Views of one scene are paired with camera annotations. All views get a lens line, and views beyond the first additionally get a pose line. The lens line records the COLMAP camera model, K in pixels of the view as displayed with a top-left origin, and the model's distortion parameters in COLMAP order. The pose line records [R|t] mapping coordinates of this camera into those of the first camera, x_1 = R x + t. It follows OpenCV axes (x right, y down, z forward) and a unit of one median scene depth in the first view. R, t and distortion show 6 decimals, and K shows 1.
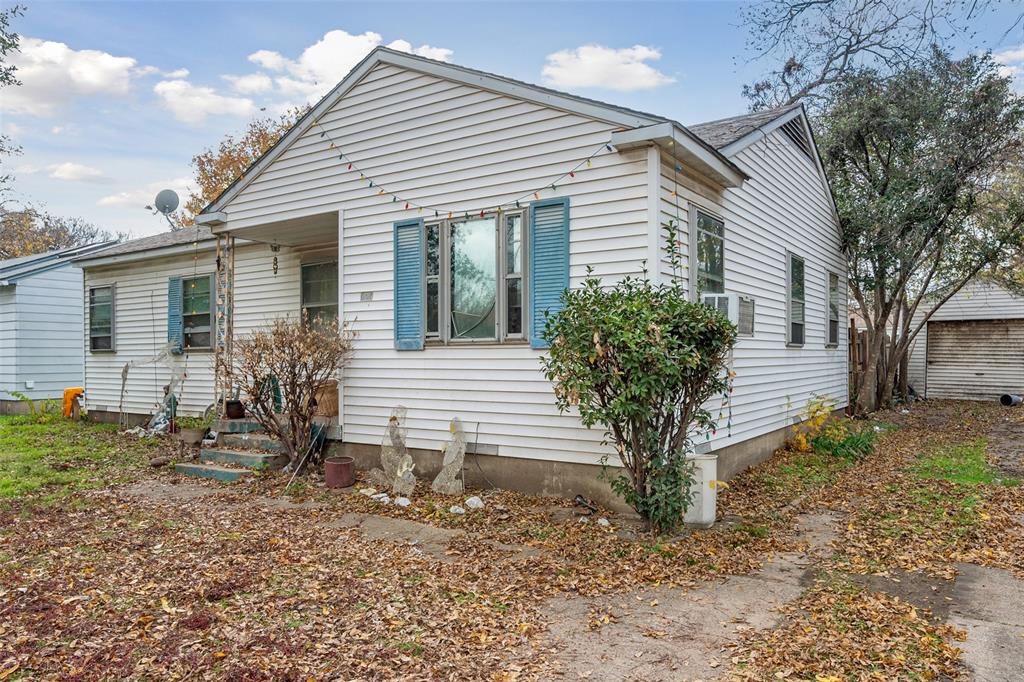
lens RADIAL K [[722.9, 0, 506.7], [0, 722.9, 358.4], [0, 0, 1]] dist [-0.000650, 0.000382]
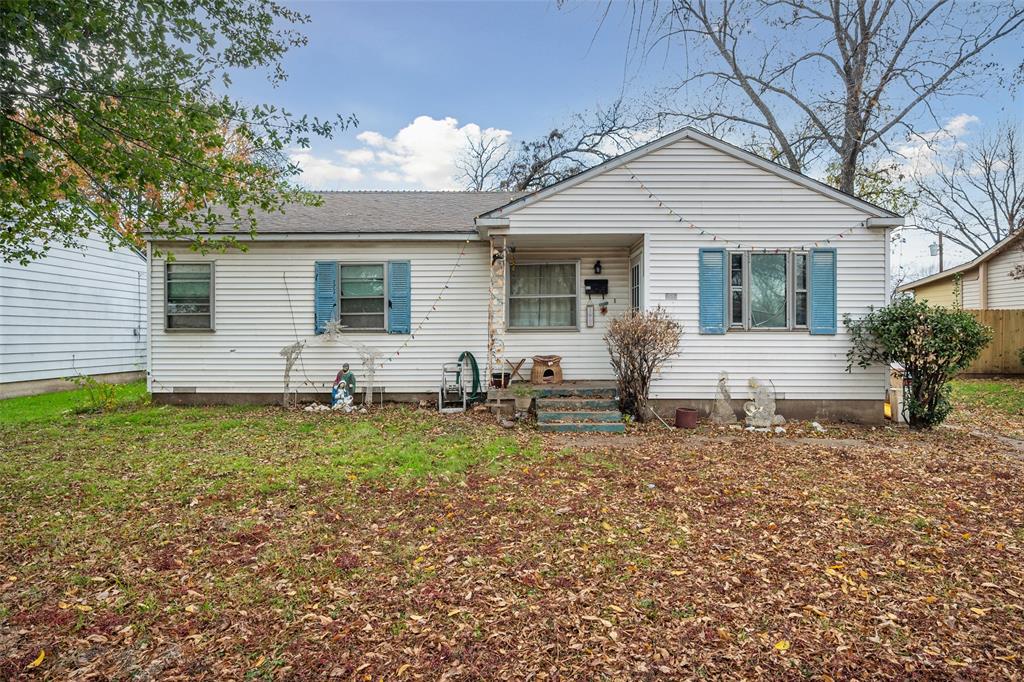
lens RADIAL K [[577.8, 0, 515.6], [0, 577.8, 327.3], [0, 0, 1]] dist [-0.007791, -0.000595]
pose [[0.829213, 0.002724, 0.558926, -1.151622], [-0.000890, 0.999993, -0.003553, -0.021593], [-0.558932, 0.002449, 0.829210, 0.236257]]
